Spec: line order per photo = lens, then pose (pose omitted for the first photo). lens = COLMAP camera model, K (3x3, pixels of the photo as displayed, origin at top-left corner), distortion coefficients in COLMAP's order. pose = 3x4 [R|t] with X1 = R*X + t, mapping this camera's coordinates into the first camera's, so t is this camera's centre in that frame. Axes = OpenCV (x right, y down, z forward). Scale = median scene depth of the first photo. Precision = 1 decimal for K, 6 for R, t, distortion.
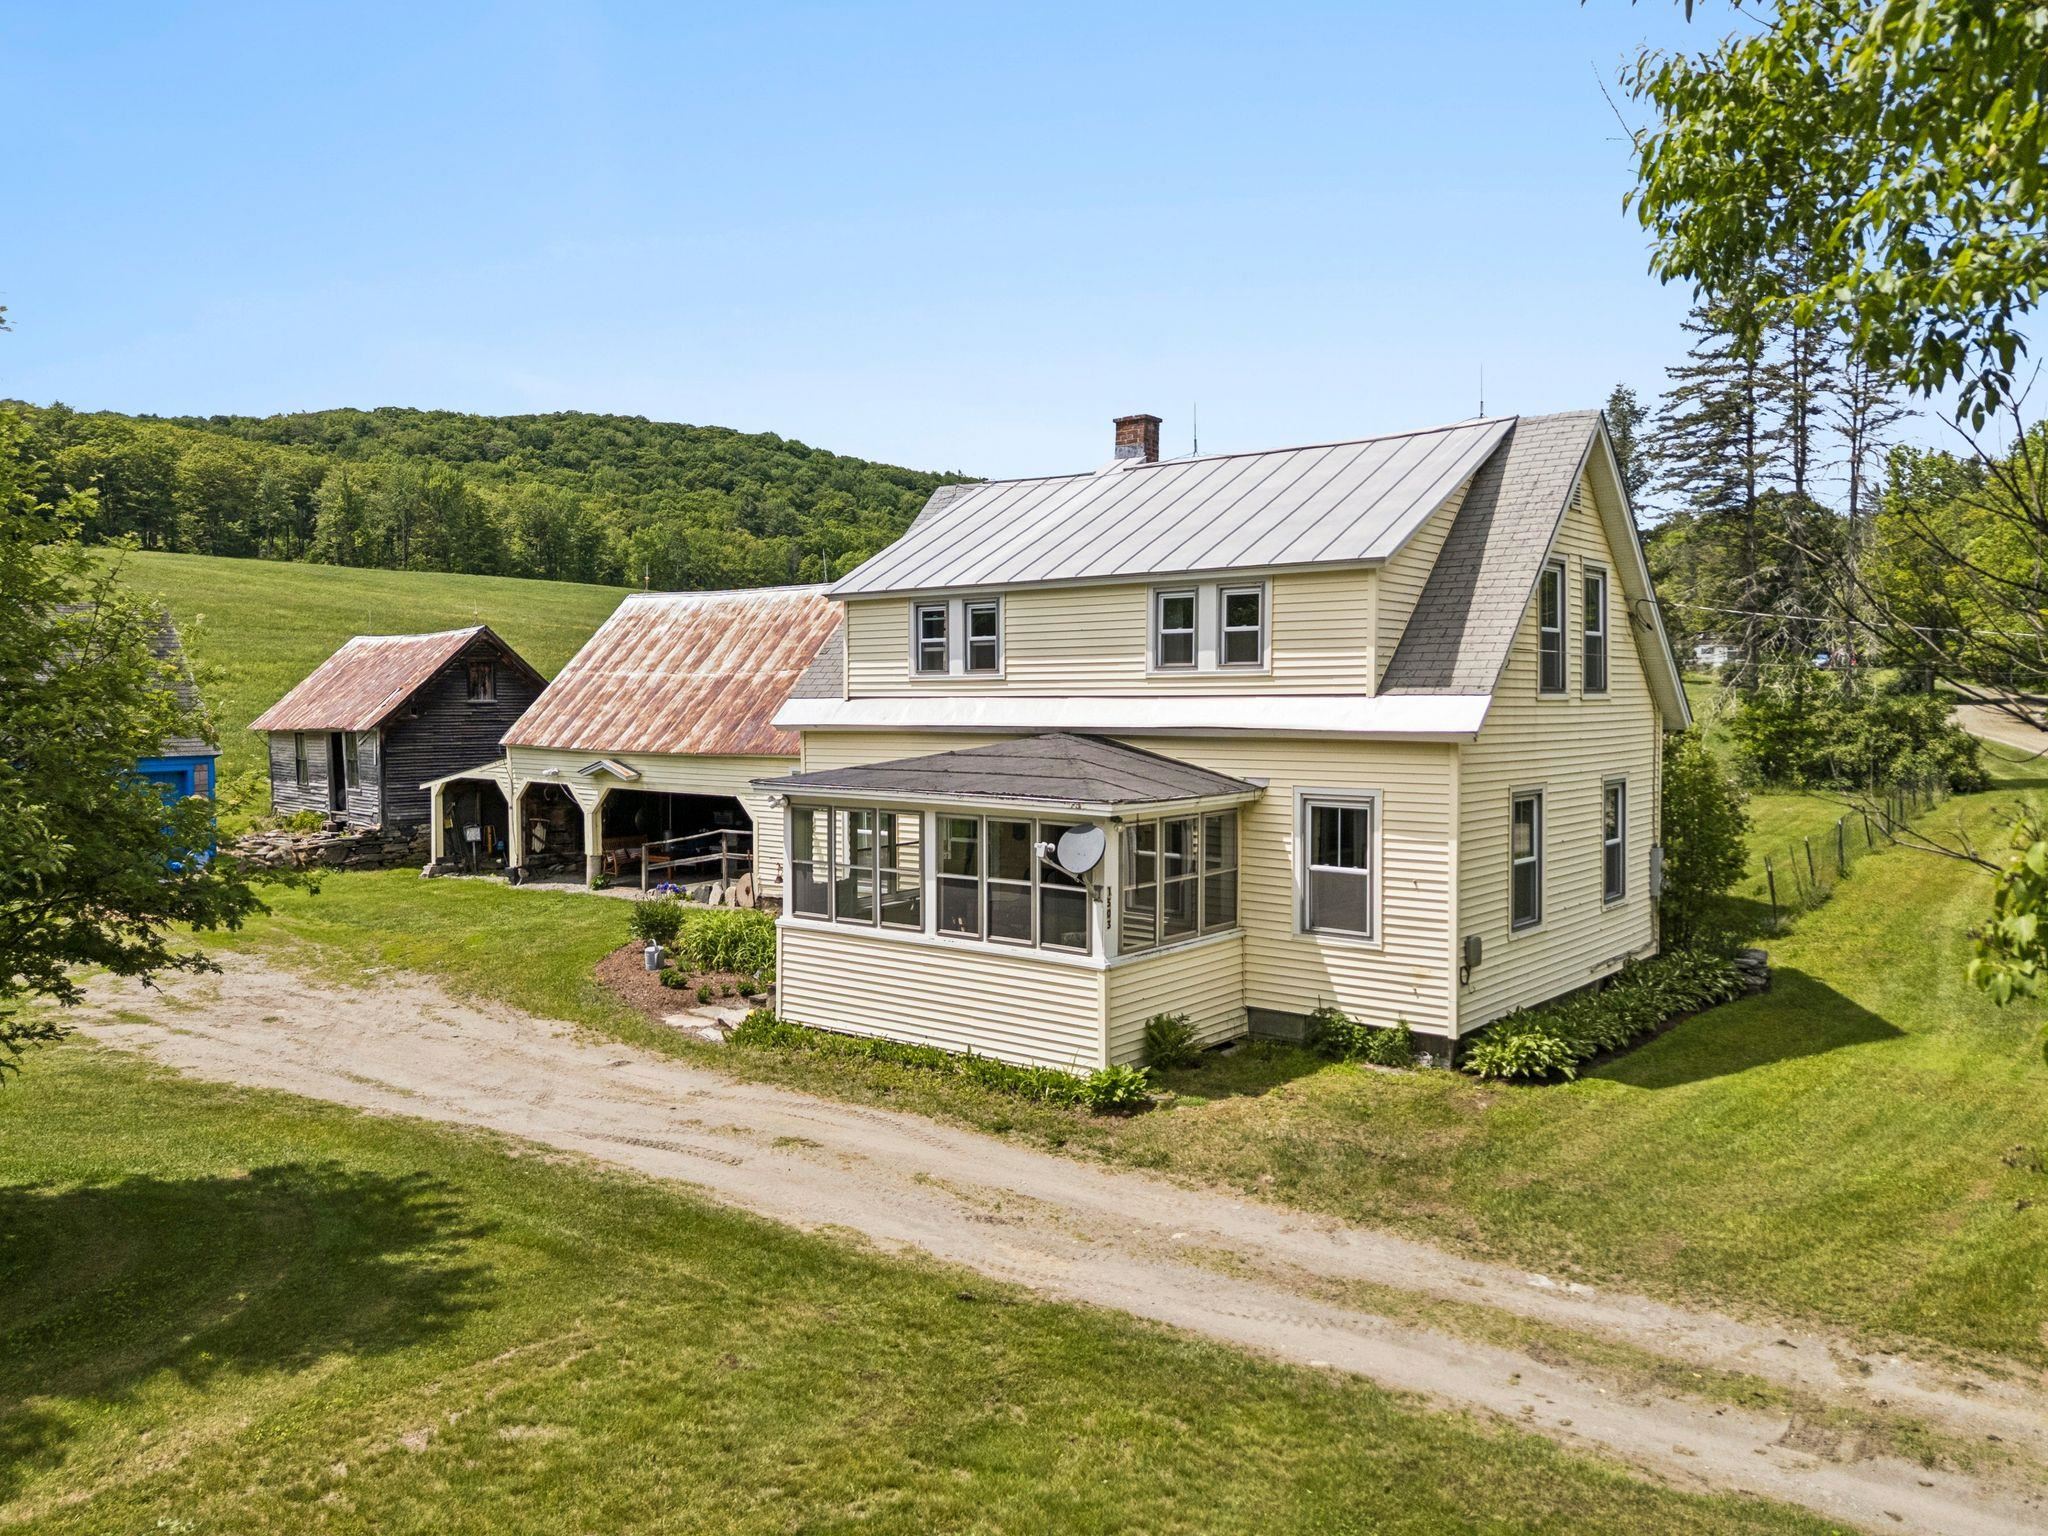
lens RADIAL K [[1507.4, 0, 1023.3], [0, 1507.4, 754.4], [0, 0, 1]] dist [0.066011, -0.060203]
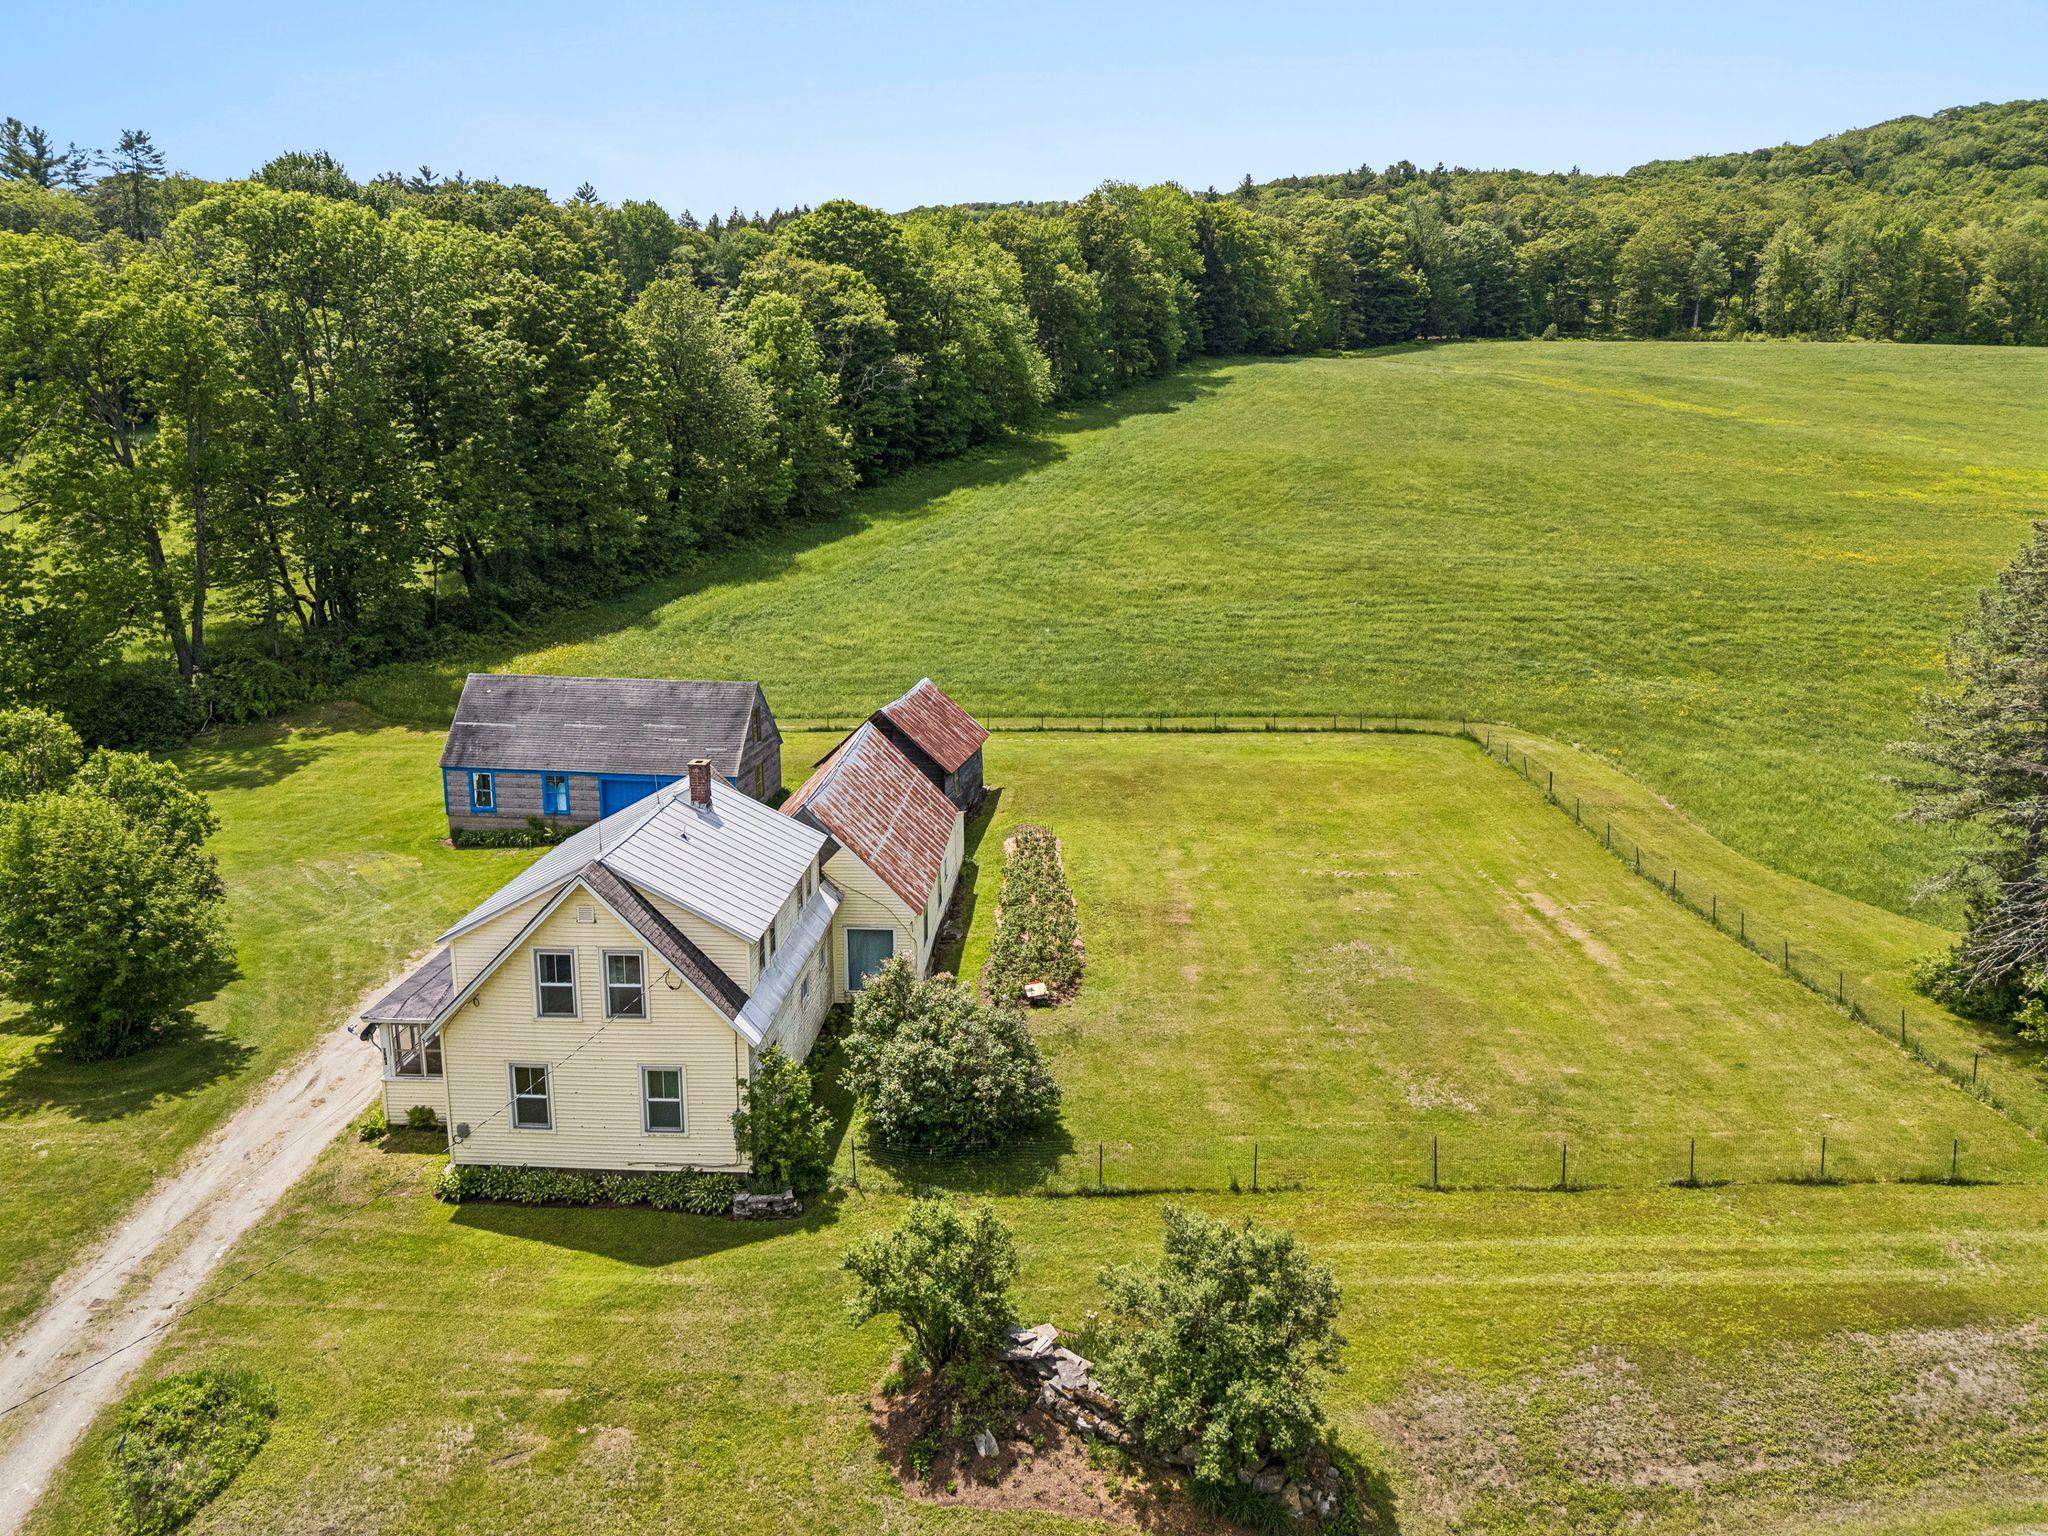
lens RADIAL K [[1505.2, 0, 1015.9], [0, 1505.2, 769.7], [0, 0, 1]] dist [0.020004, -0.000929]
pose [[0.590682, 0.184485, -0.785532, 1.997462], [-0.036008, 0.978570, 0.202744, -0.704236], [0.806101, -0.091471, 0.584667, 0.376895]]
